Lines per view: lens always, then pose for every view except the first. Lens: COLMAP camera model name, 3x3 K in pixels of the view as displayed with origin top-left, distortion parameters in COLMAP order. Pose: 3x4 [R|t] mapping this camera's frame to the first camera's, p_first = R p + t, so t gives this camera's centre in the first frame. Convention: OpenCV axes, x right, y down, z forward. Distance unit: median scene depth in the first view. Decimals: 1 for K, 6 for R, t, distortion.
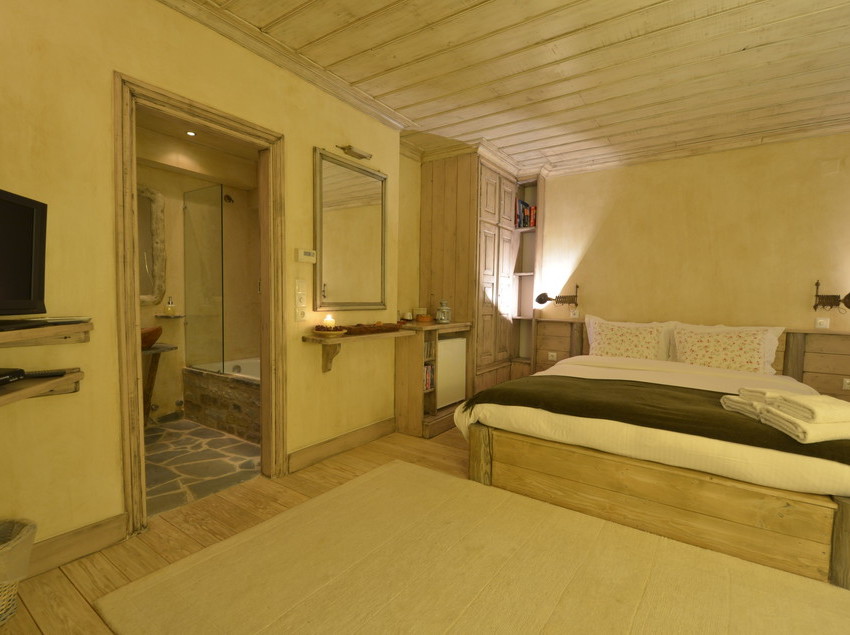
lens RADIAL K [[416.9, 0, 426.7], [0, 416.9, 323.2], [0, 0, 1]] dist [0.023713, -0.027410]
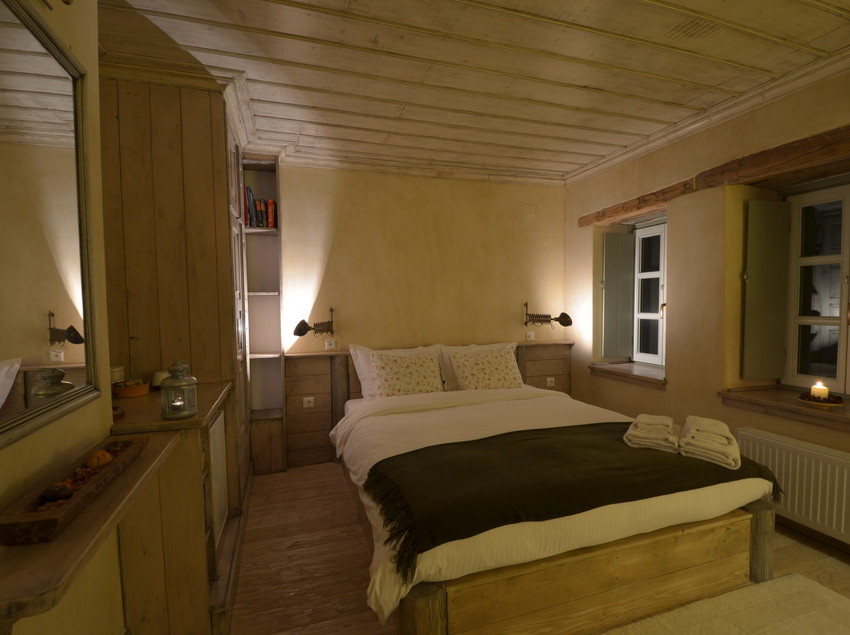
lens RADIAL K [[416.9, 0, 426.7], [0, 416.9, 323.2], [0, 0, 1]] dist [0.023713, -0.027410]
pose [[0.600632, -0.064862, 0.796890, -0.266304], [0.070671, 0.997110, 0.027892, -0.112256], [-0.796396, 0.039565, 0.603480, 0.582387]]
